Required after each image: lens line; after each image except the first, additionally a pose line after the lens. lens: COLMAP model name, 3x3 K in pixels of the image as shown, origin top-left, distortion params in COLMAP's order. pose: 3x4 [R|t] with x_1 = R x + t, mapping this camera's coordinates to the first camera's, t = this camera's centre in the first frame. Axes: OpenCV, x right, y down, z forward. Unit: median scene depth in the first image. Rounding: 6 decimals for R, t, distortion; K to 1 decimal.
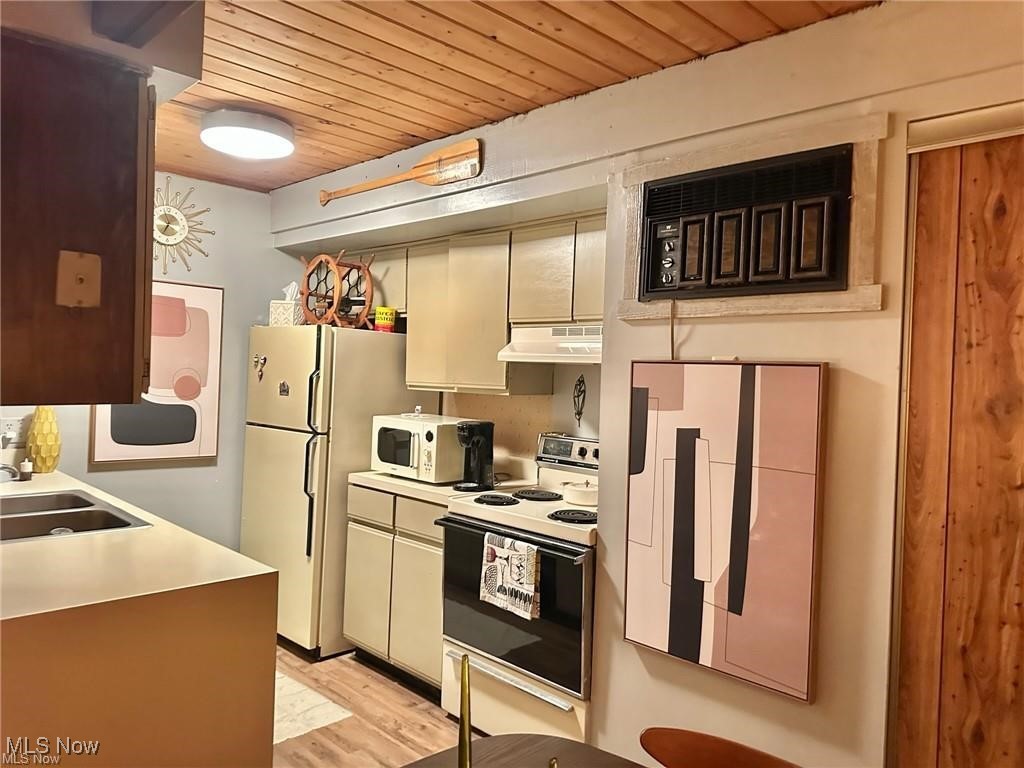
lens RADIAL K [[726.9, 0, 512.0], [0, 726.9, 384.0], [0, 0, 1]] dist [0.132438, -0.194885]
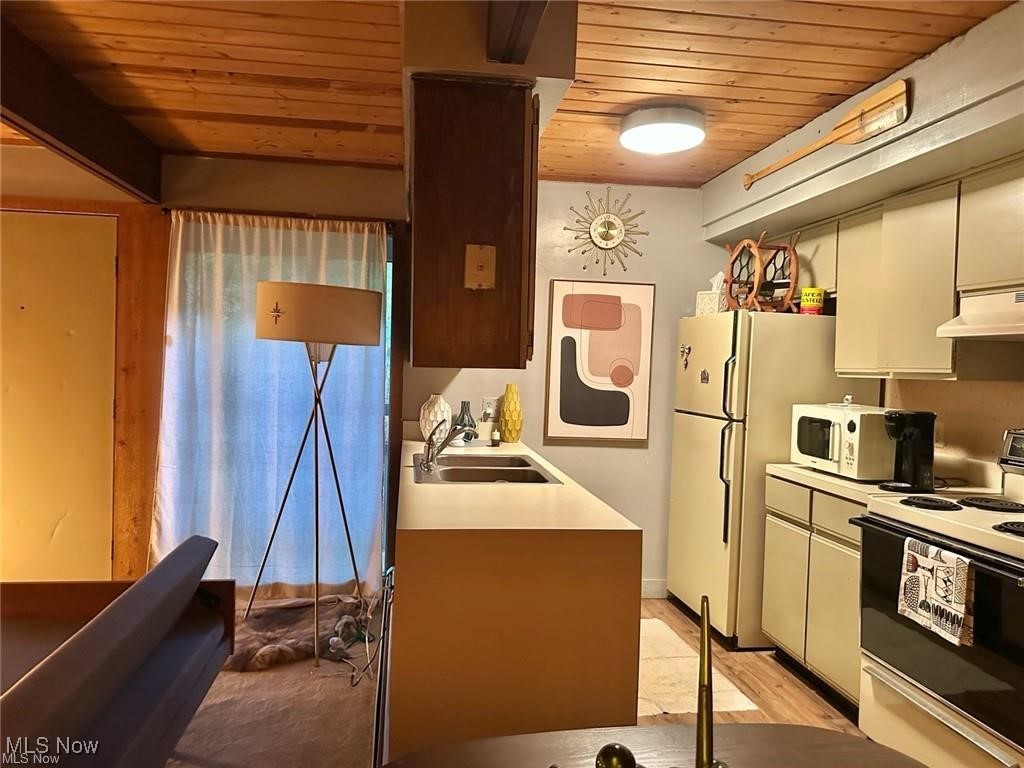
lens RADIAL K [[730.7, 0, 507.0], [0, 730.7, 388.5], [0, 0, 1]] dist [0.092669, -0.120701]
pose [[0.798740, 0.008232, -0.601620, 0.095600], [-0.011492, 0.999933, -0.001575, 0.031977], [0.601567, 0.008172, 0.798781, 0.024353]]
